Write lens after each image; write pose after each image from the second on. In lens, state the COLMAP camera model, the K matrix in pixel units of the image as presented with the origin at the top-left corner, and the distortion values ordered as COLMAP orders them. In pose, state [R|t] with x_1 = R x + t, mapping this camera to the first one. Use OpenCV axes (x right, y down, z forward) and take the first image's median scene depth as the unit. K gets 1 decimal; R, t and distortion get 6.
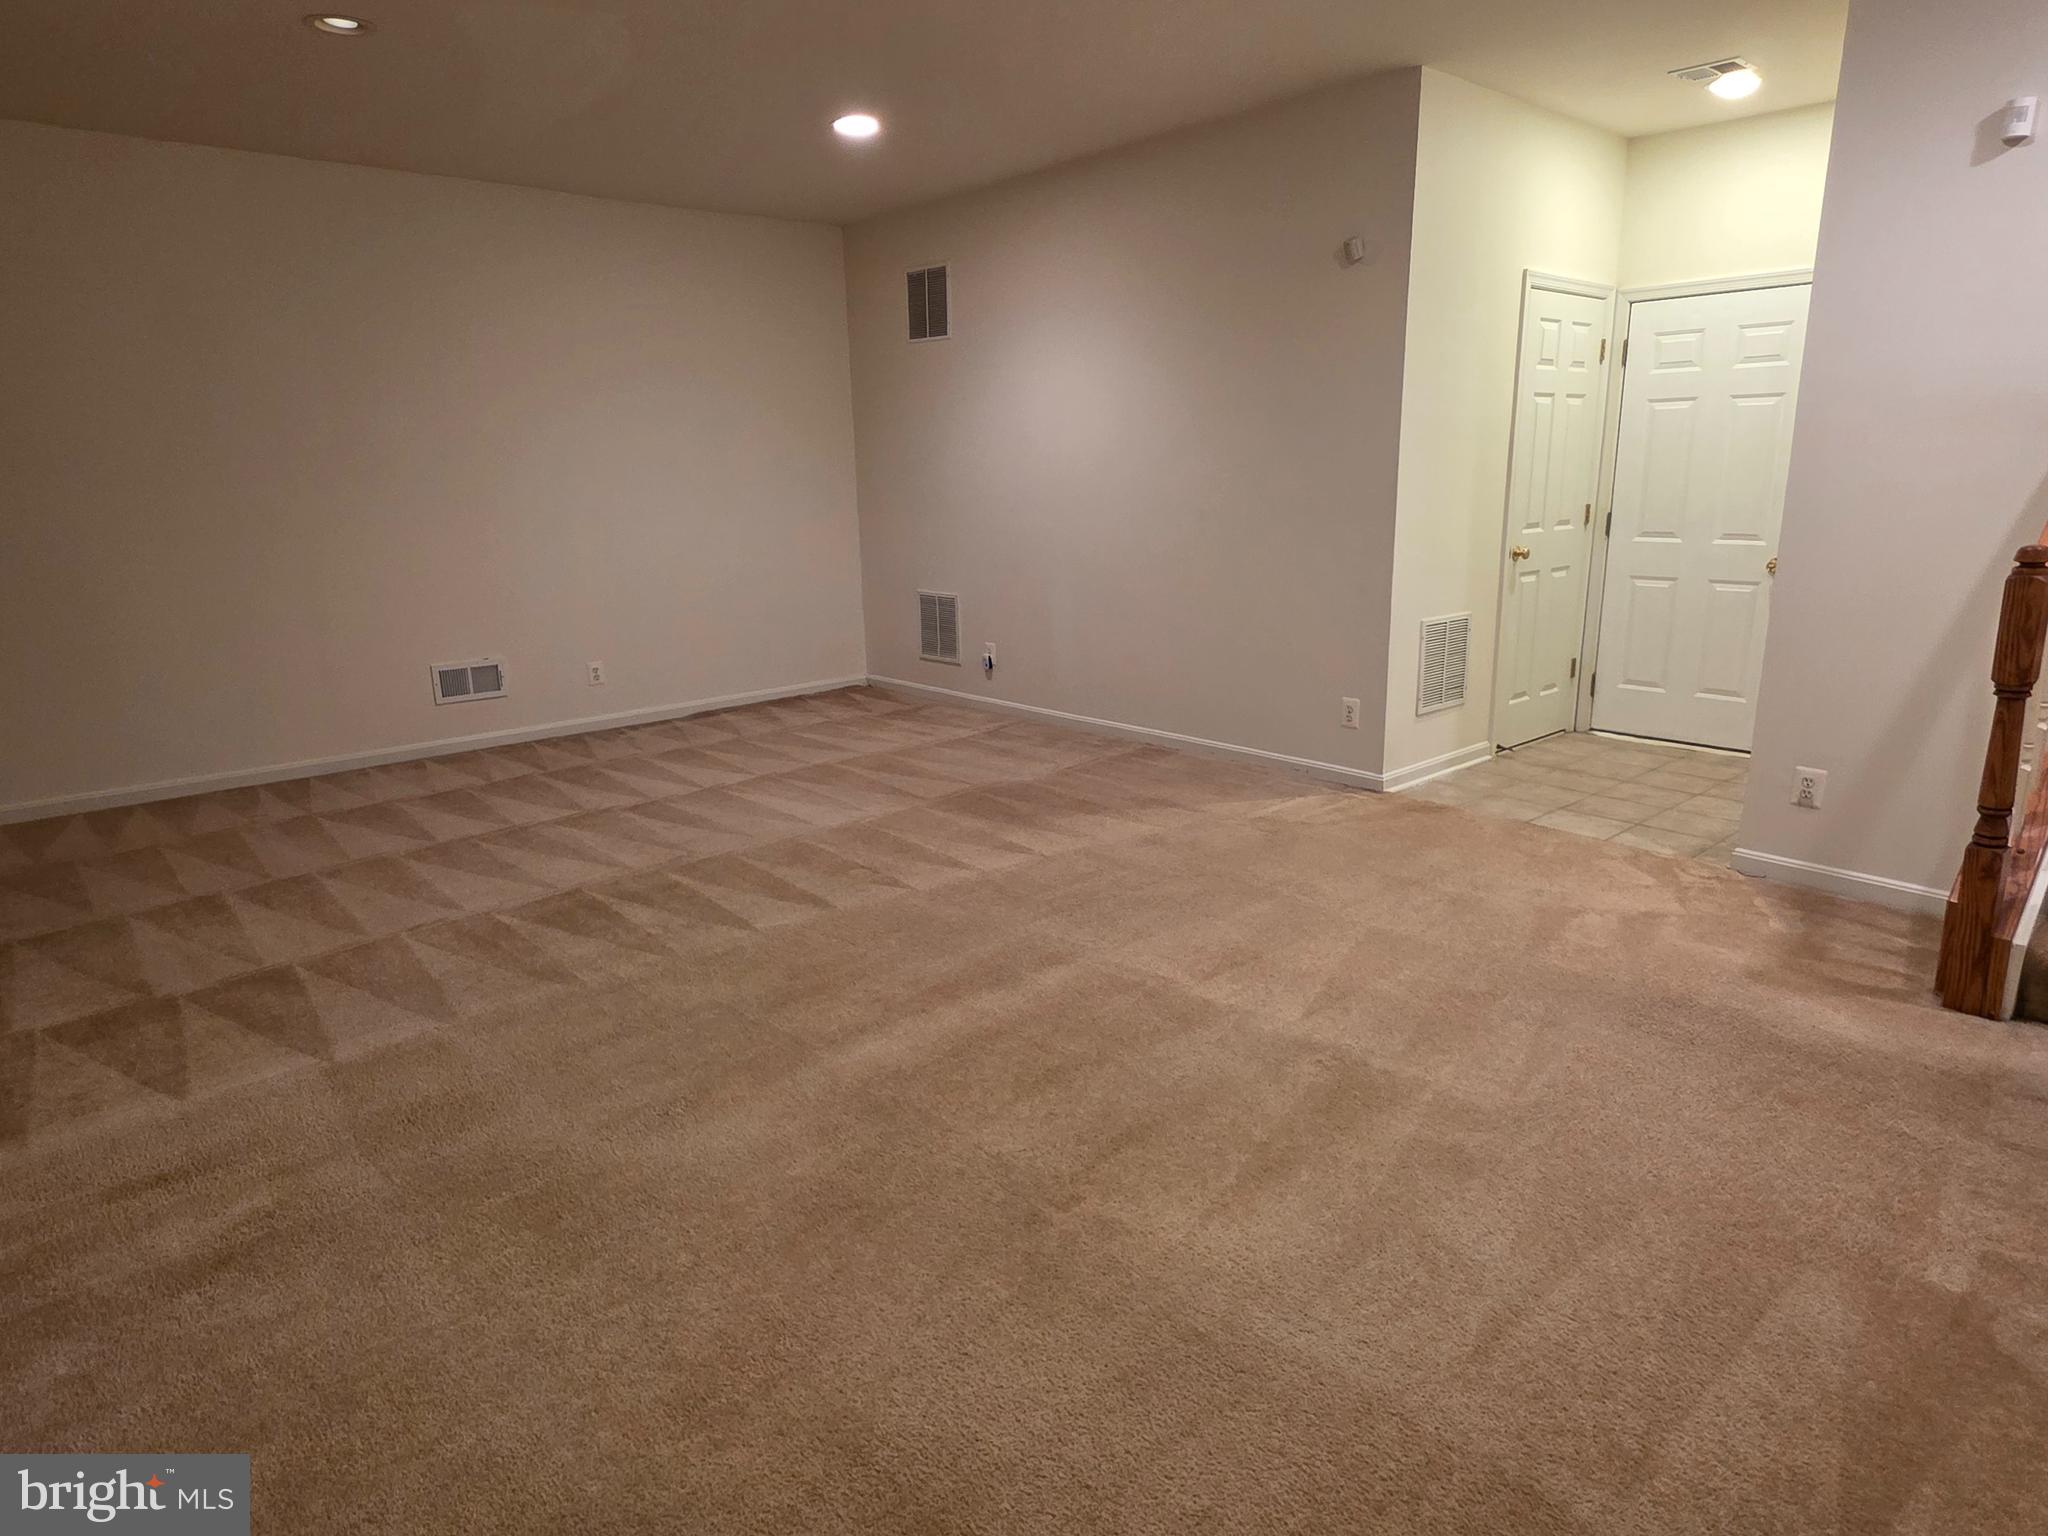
lens RADIAL K [[1222.0, 0, 1031.3], [0, 1222.0, 766.8], [0, 0, 1]] dist [0.005600, -0.003159]
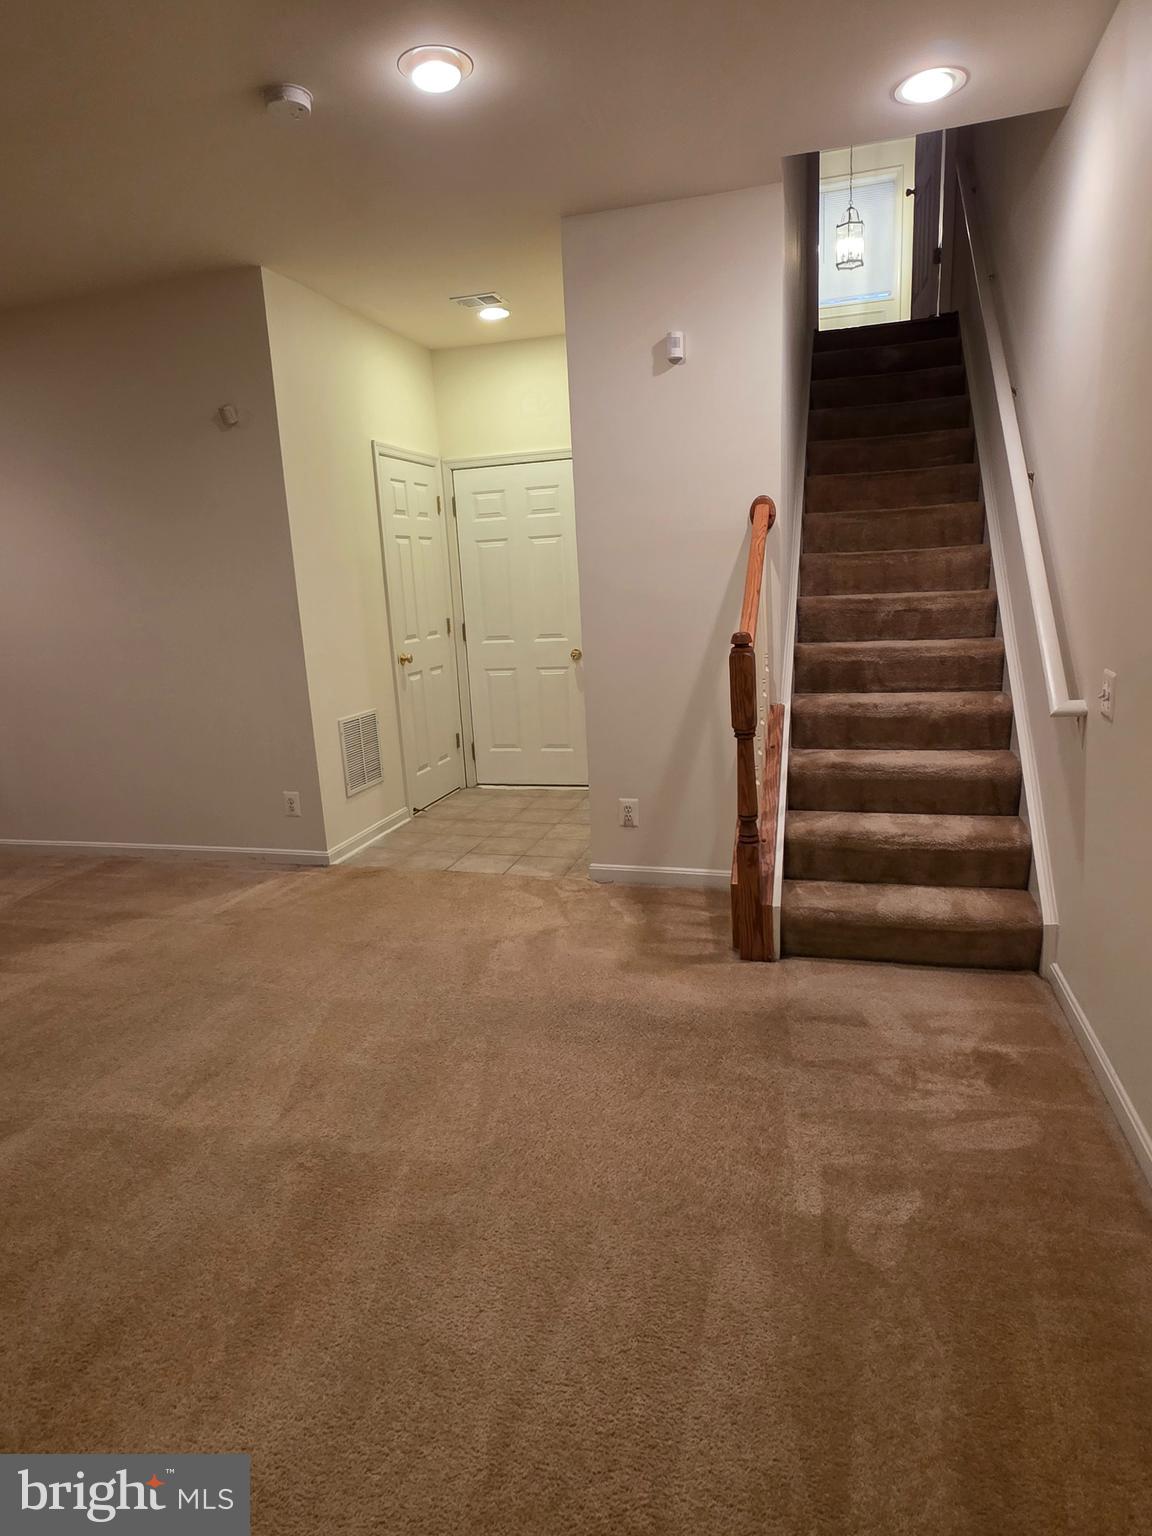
lens RADIAL K [[916.5, 0, 576.2], [0, 916.5, 767.0], [0, 0, 1]] dist [0.005600, -0.003159]
pose [[0.846526, -0.136733, 0.514487, 0.066826], [0.165985, 0.986066, -0.011046, -0.036399], [-0.505808, 0.094748, 0.857427, 0.155476]]
